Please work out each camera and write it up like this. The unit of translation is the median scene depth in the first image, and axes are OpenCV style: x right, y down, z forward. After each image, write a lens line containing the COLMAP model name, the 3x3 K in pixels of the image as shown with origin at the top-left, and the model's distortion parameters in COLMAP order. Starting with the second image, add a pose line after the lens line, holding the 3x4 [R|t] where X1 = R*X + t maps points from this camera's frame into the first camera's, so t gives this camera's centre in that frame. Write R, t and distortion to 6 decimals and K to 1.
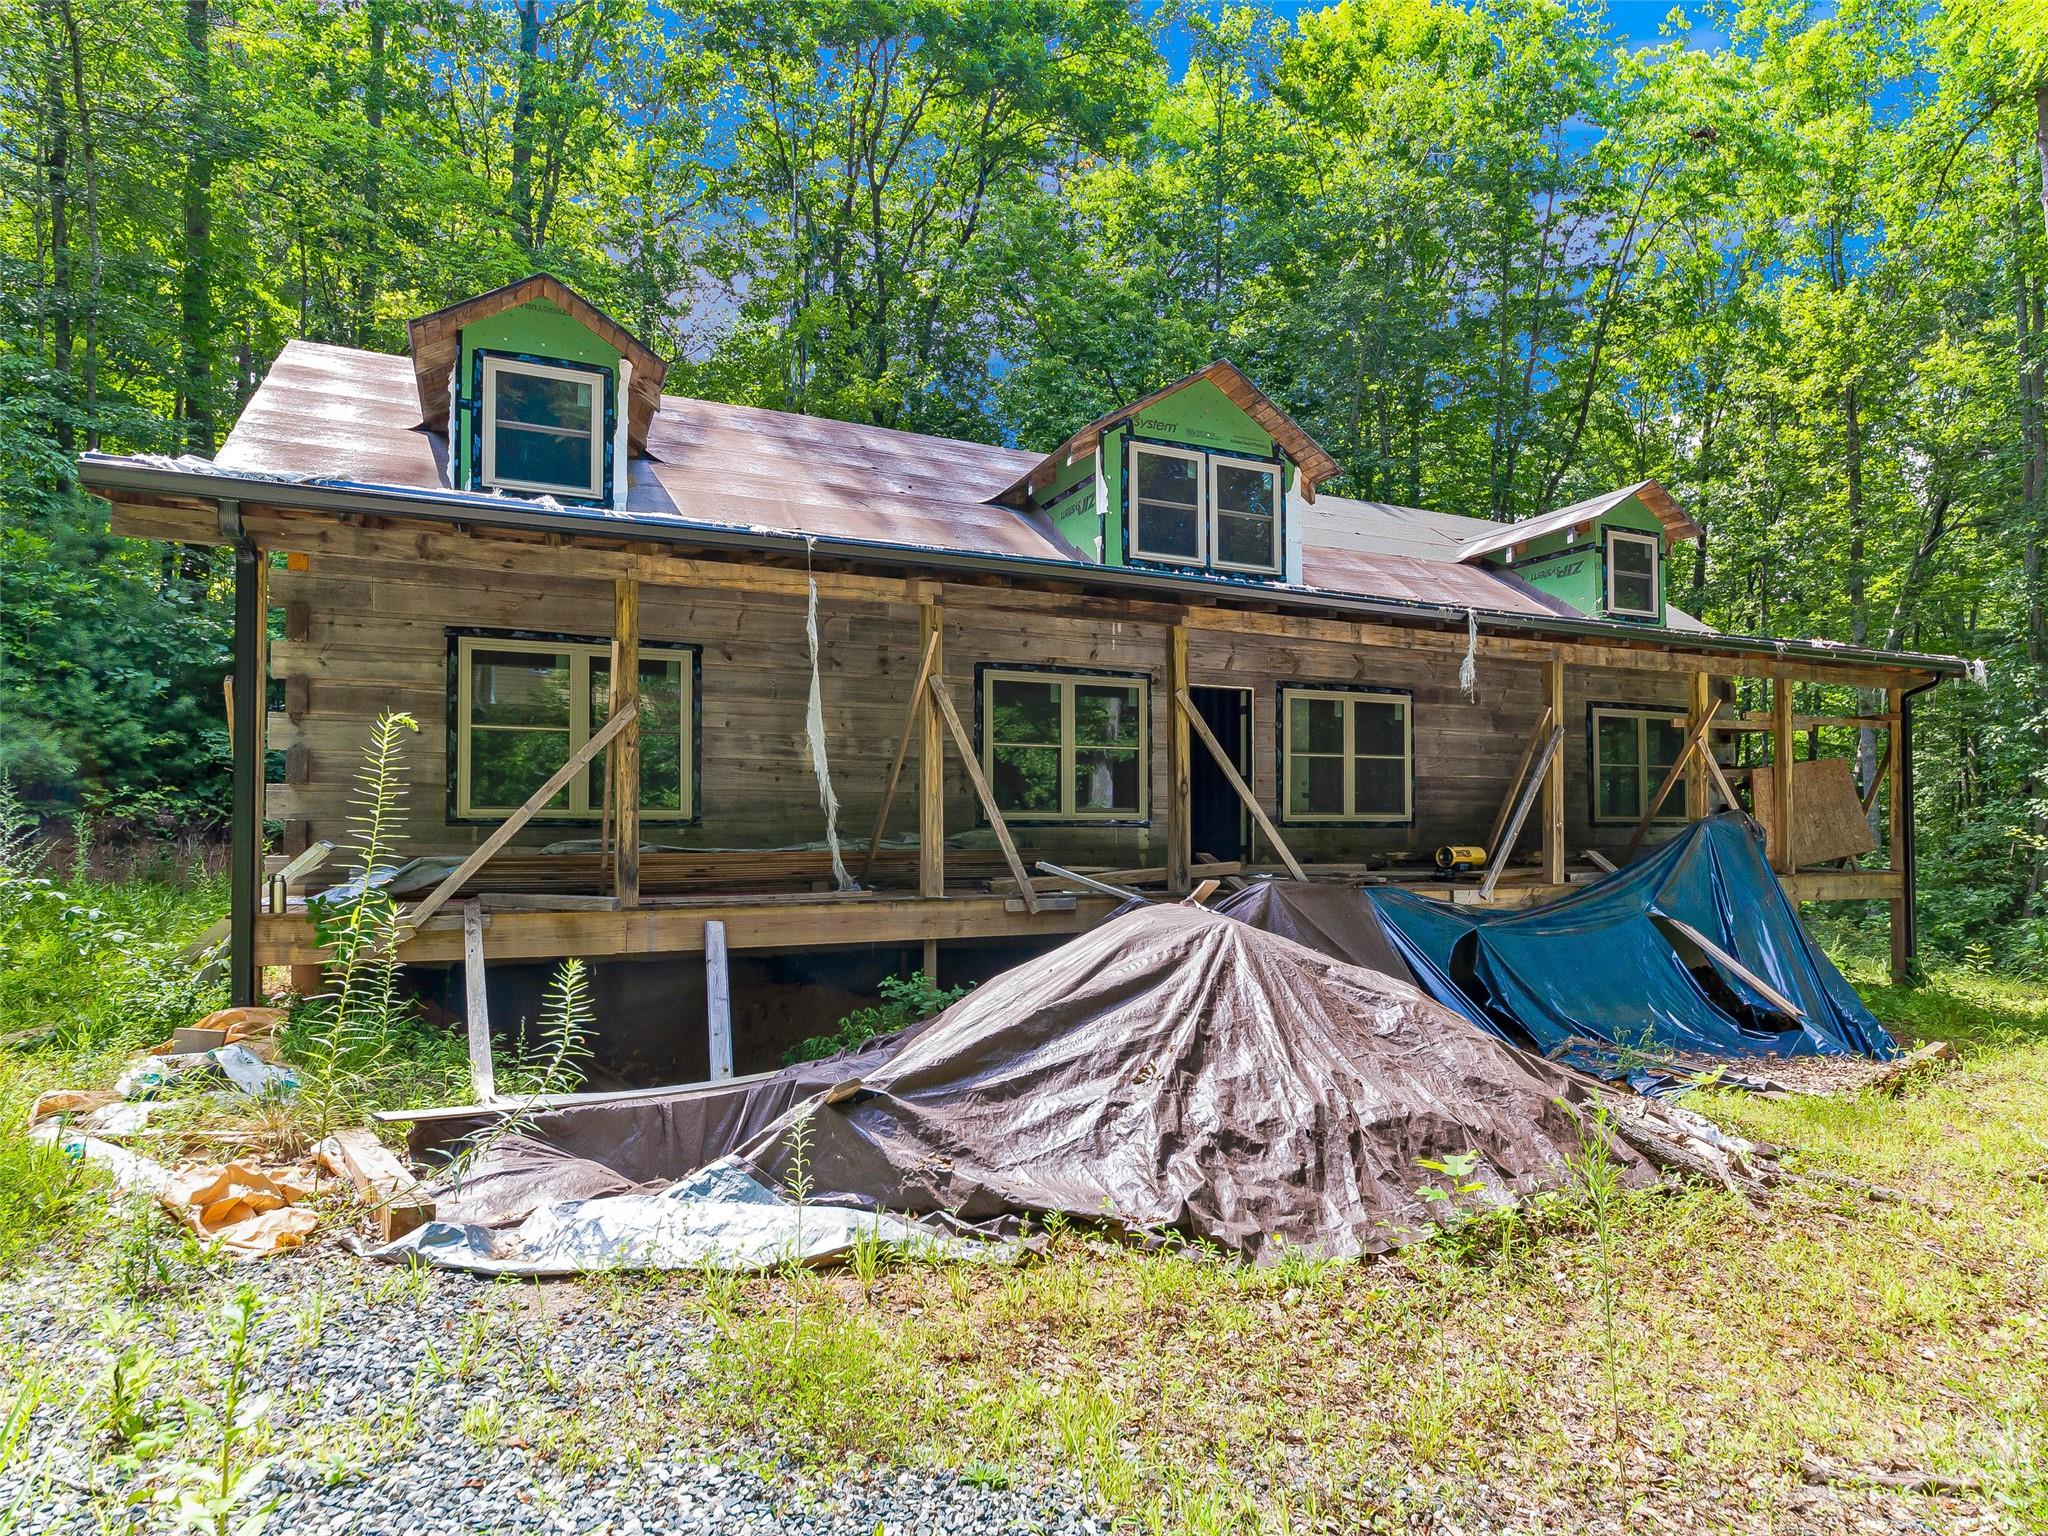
lens RADIAL K [[1031.8, 0, 1022.2], [0, 1031.8, 814.0], [0, 0, 1]] dist [0.003313, -0.005912]
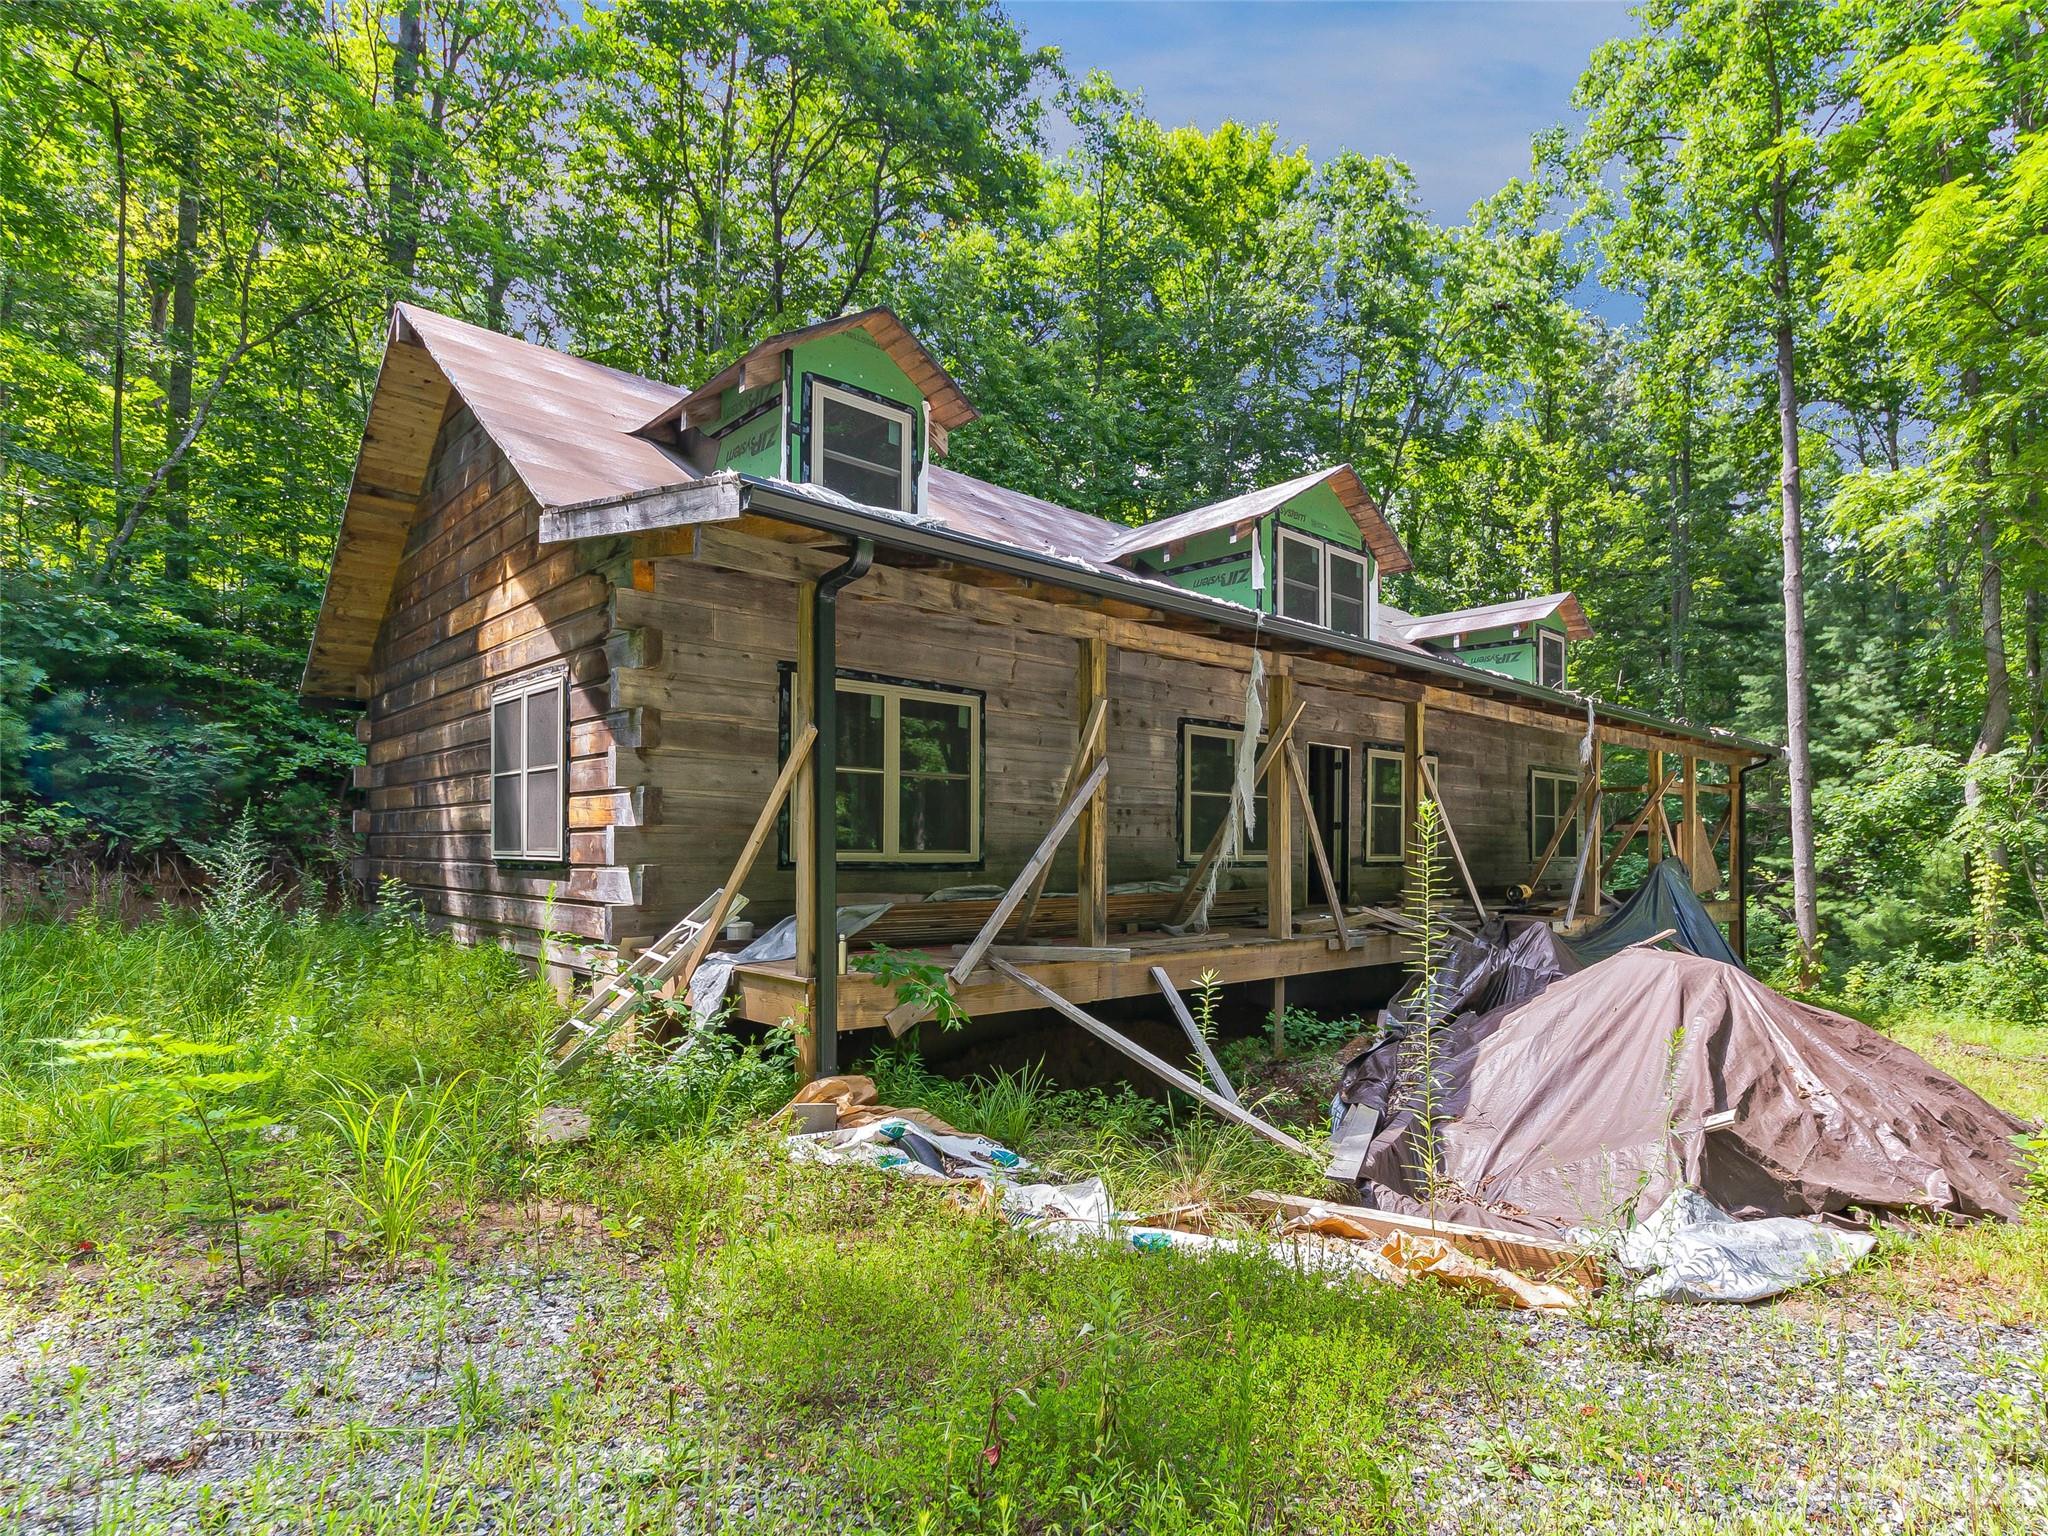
lens RADIAL K [[979.2, 0, 1024.6], [0, 979.2, 835.4], [0, 0, 1]] dist [-0.000459, -0.000186]
pose [[0.955167, 0.014368, 0.295720, -0.460841], [-0.015860, 0.999871, 0.002647, -0.020433], [-0.295644, -0.007219, 0.955271, 0.053485]]
